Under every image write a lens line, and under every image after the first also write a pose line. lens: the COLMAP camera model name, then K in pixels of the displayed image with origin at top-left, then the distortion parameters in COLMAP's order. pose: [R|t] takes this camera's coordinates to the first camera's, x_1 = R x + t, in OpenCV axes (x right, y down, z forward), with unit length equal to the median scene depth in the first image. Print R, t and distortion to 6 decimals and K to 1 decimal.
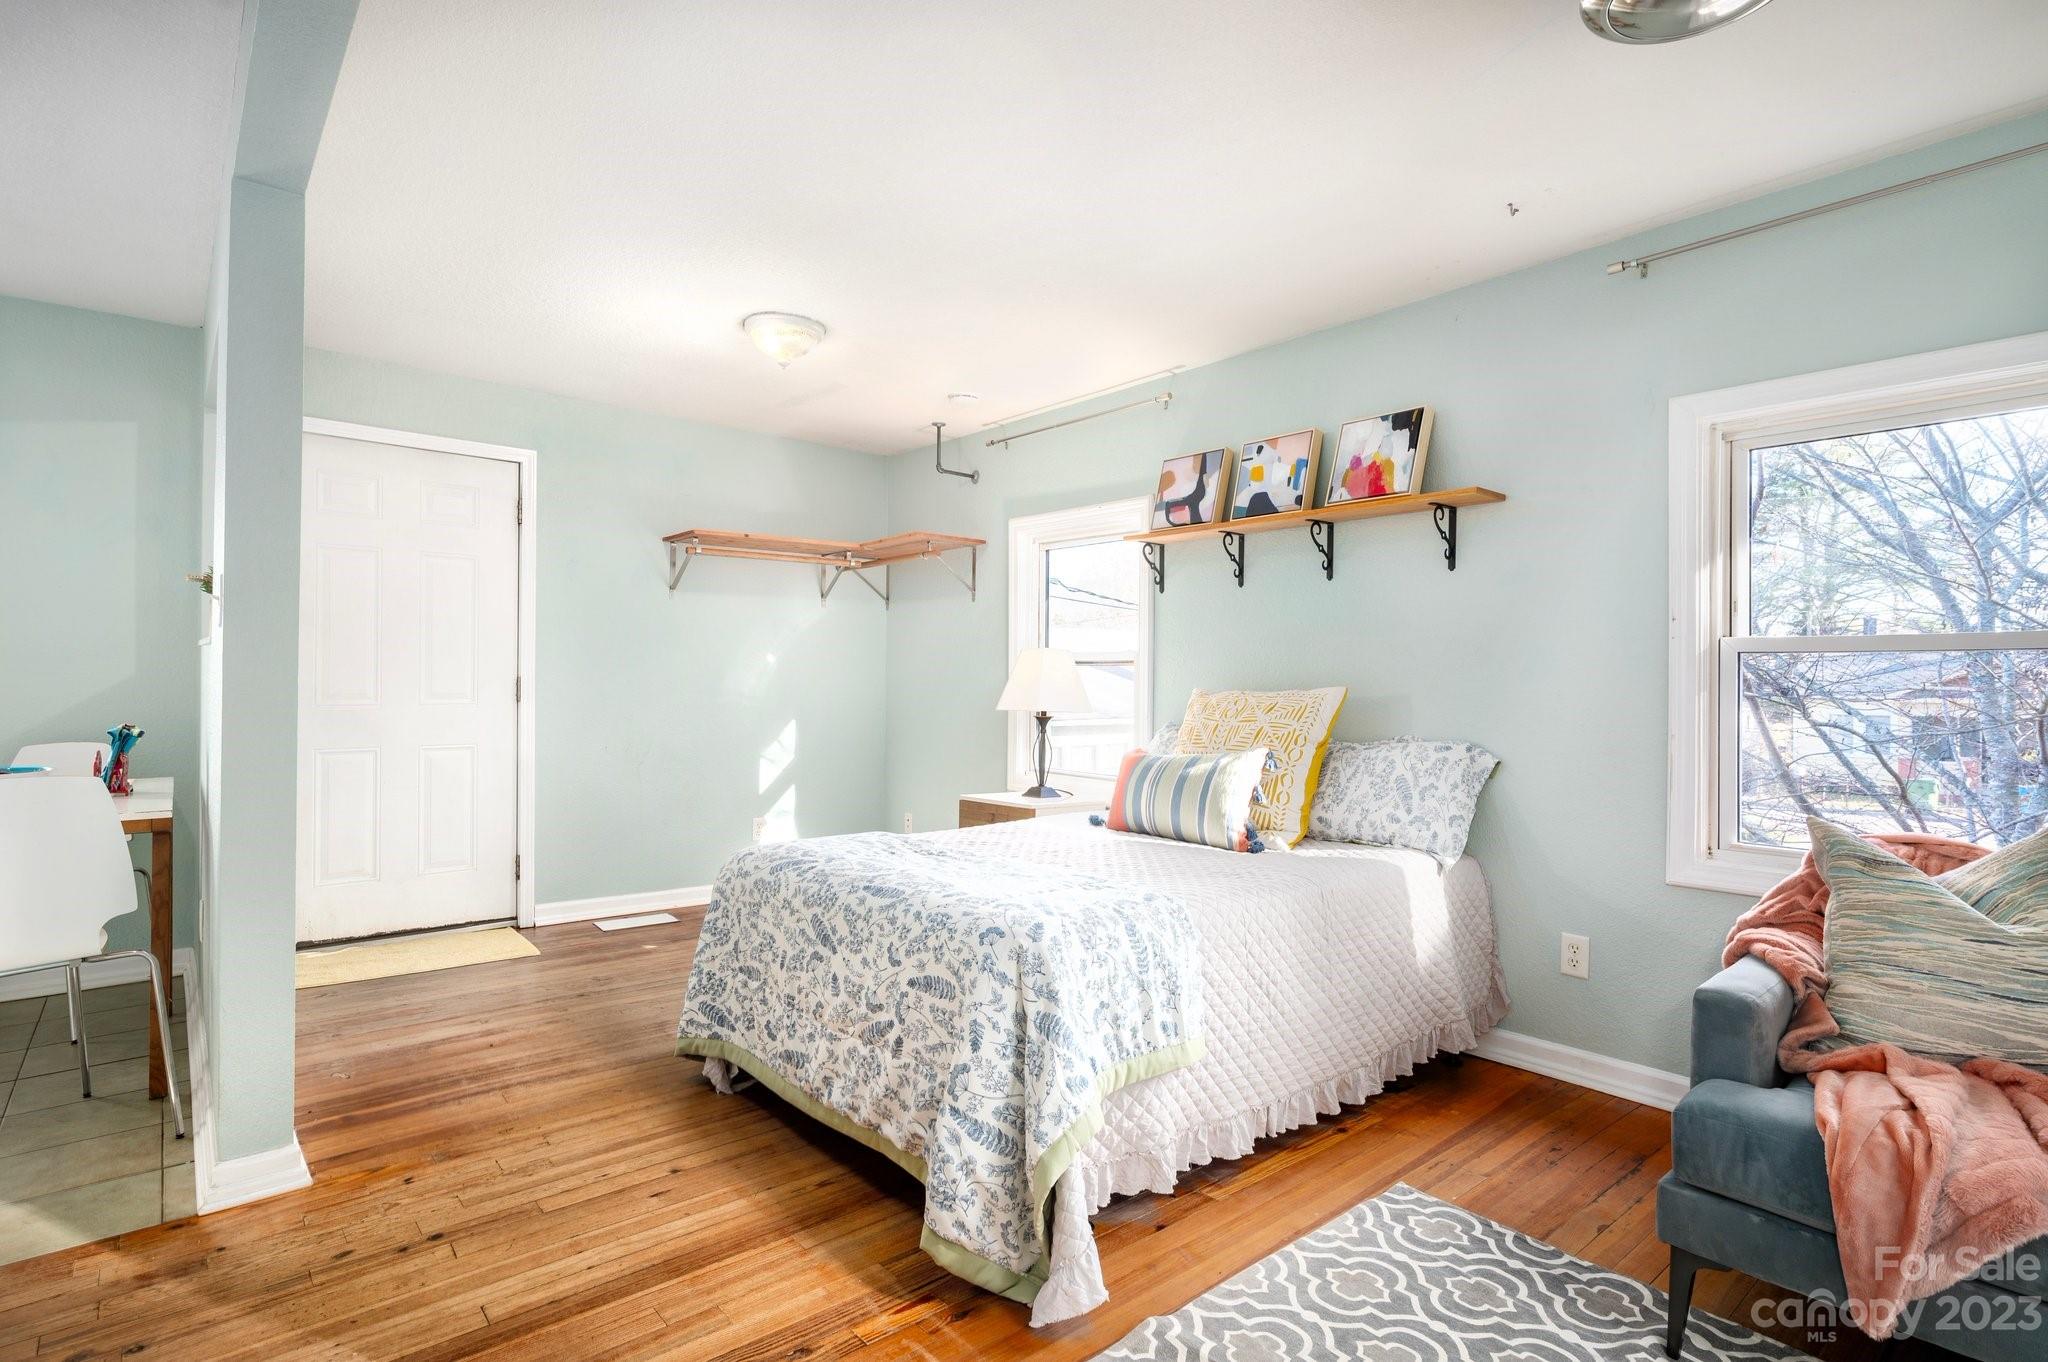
lens RADIAL K [[1017.9, 0, 1024.0], [0, 1017.9, 681.0], [0, 0, 1]] dist [0.001385, 0.000056]
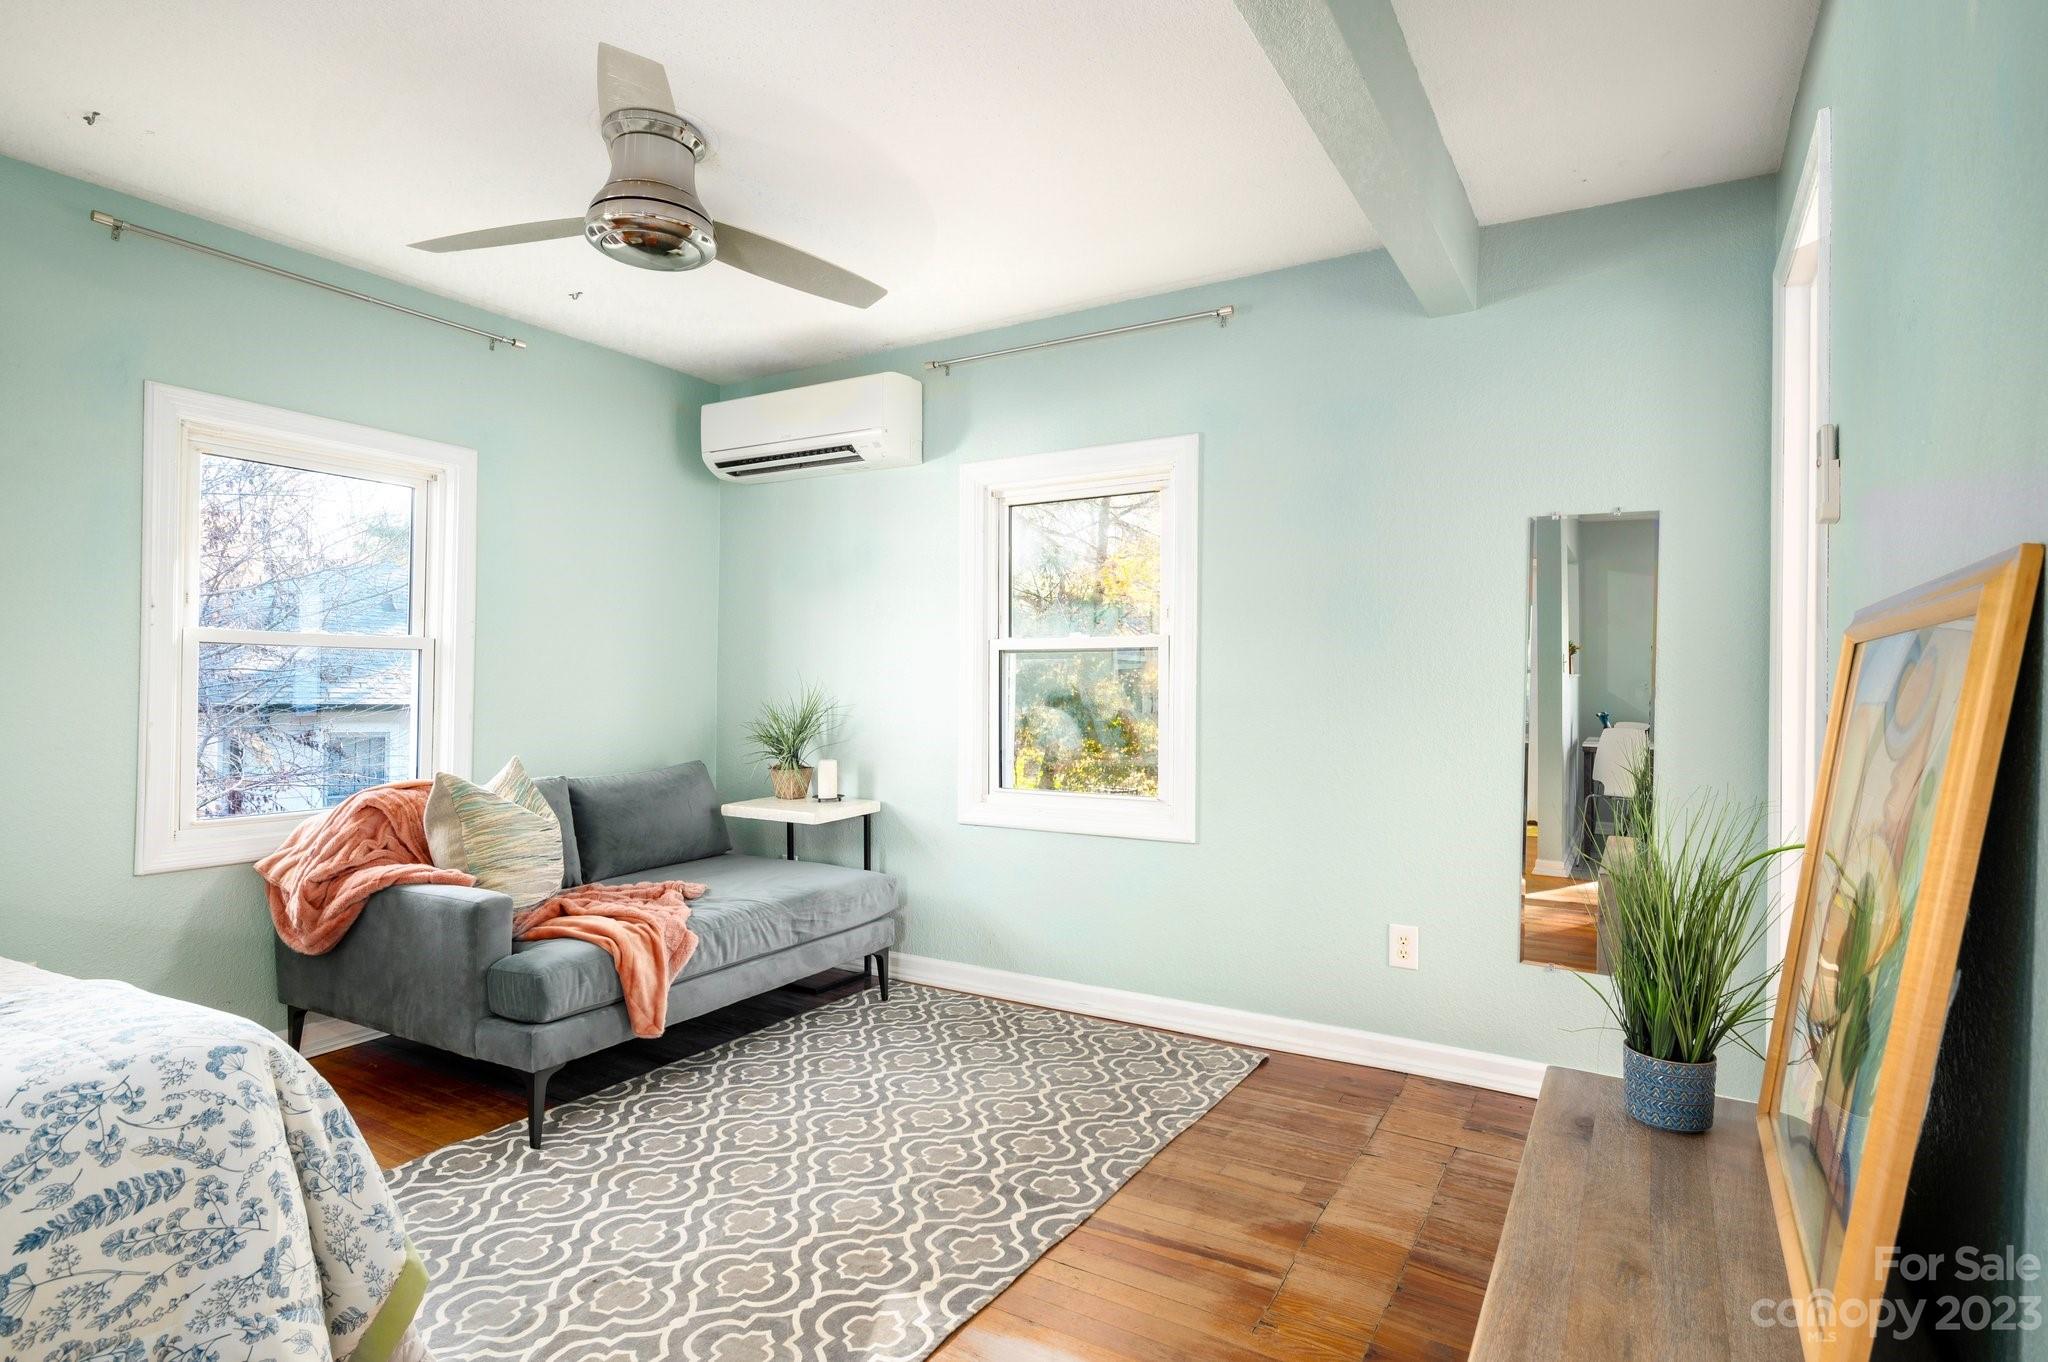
lens RADIAL K [[1058.7, 0, 1024.0], [0, 1058.7, 681.0], [0, 0, 1]] dist [0.002823, -0.000237]
pose [[-0.324225, -0.009354, 0.945934, -0.499591], [-0.013918, 0.999890, 0.005117, -0.004208], [-0.945878, -0.011506, -0.324319, 0.431152]]
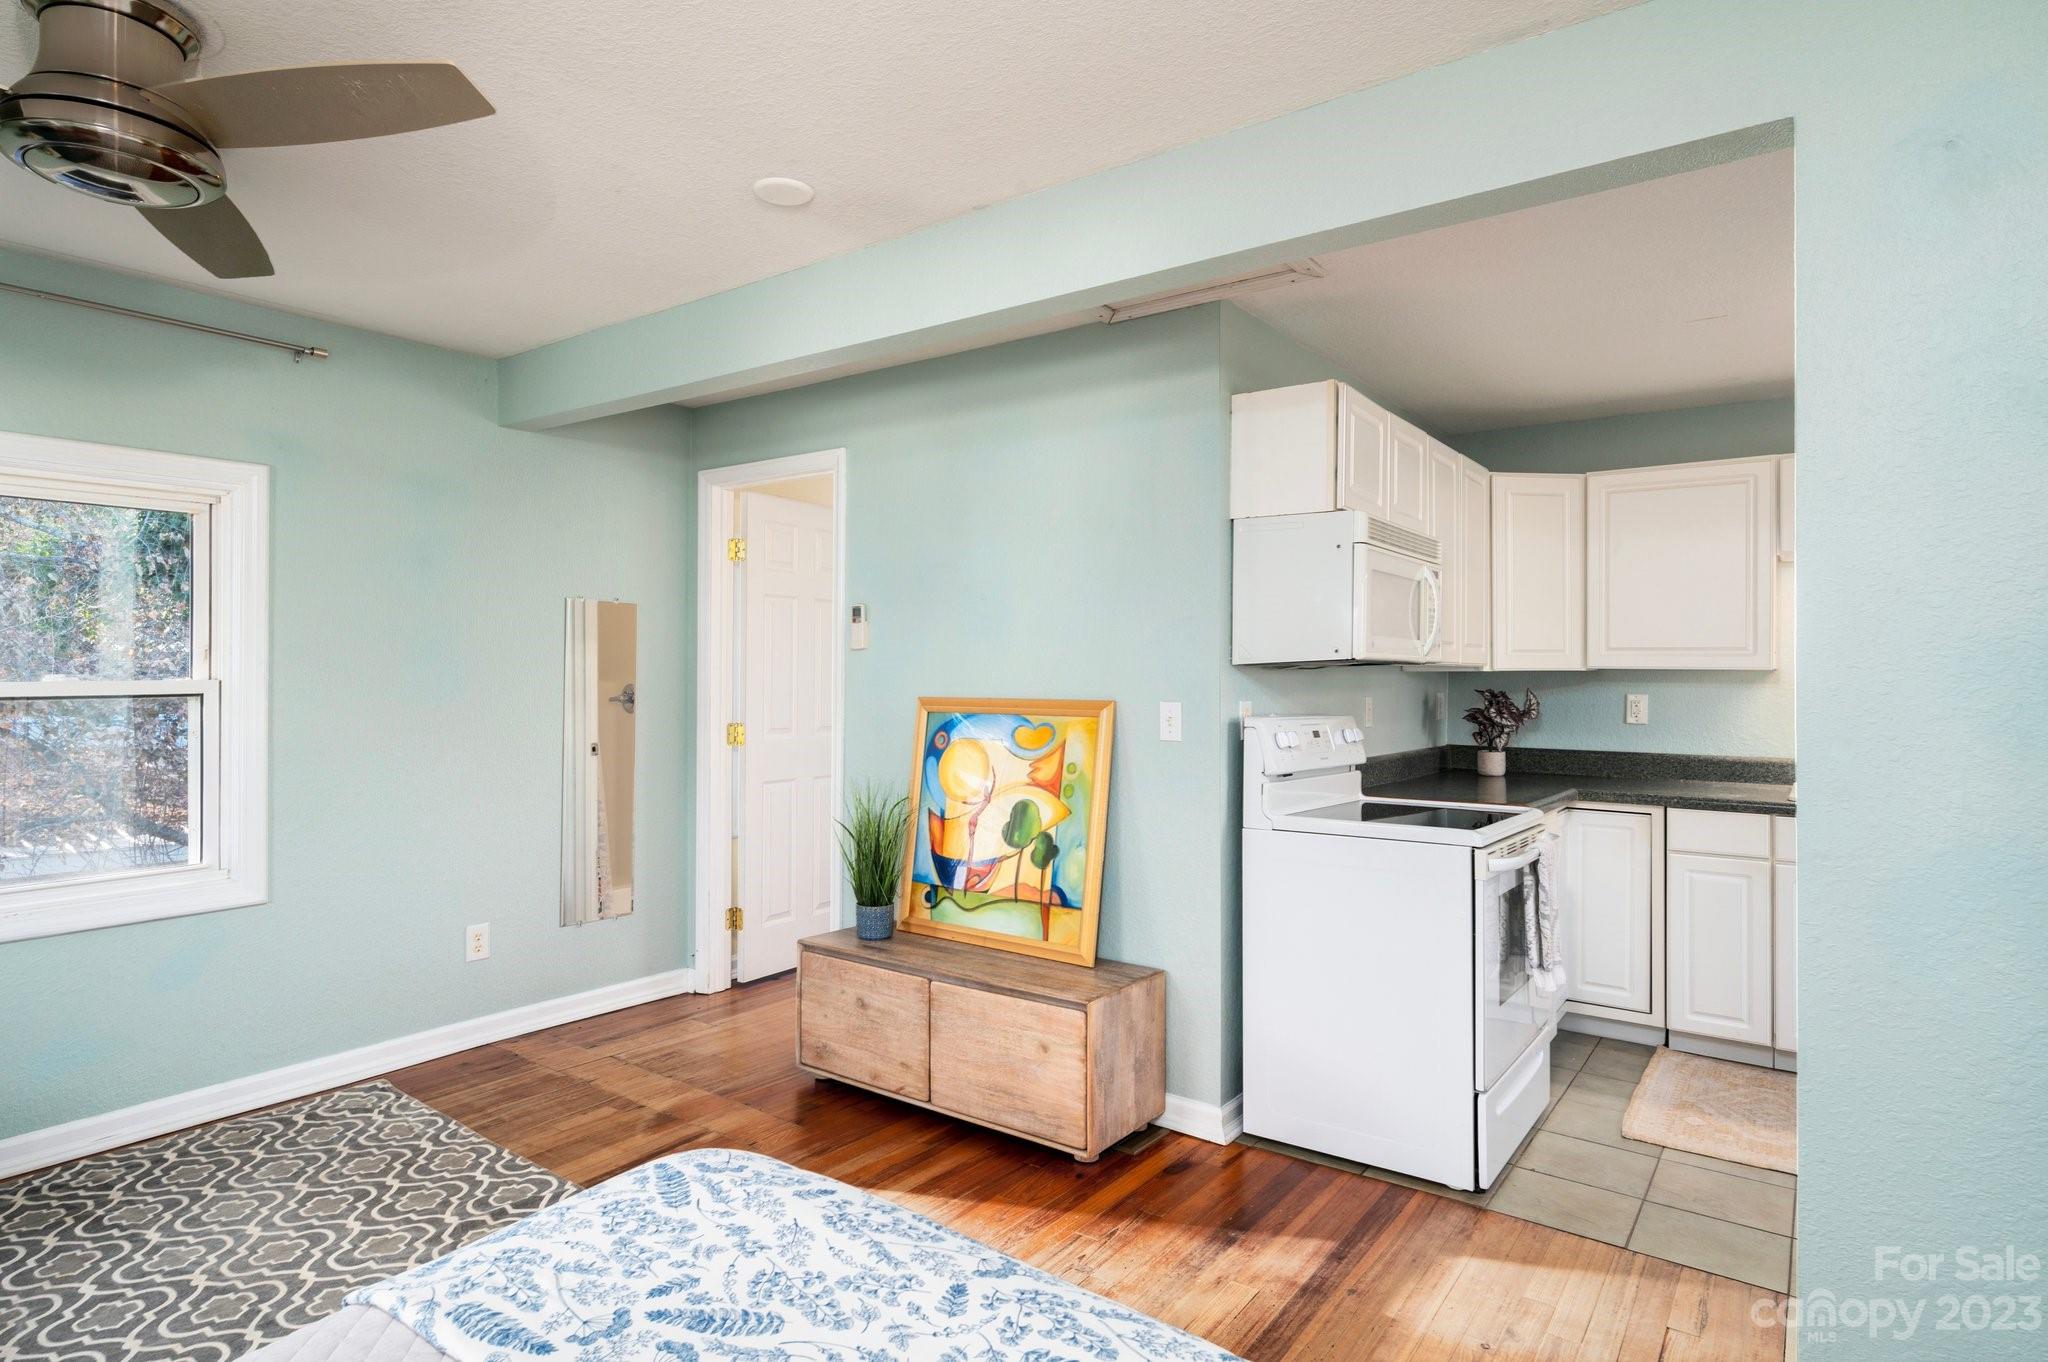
lens RADIAL K [[1058.7, 0, 1024.0], [0, 1058.7, 681.0], [0, 0, 1]] dist [0.002823, -0.000237]
pose [[-0.974693, -0.010913, -0.223283, -0.041340], [-0.010874, 0.999940, -0.001403, -0.051567], [0.223285, 0.001060, -0.974753, 1.028981]]
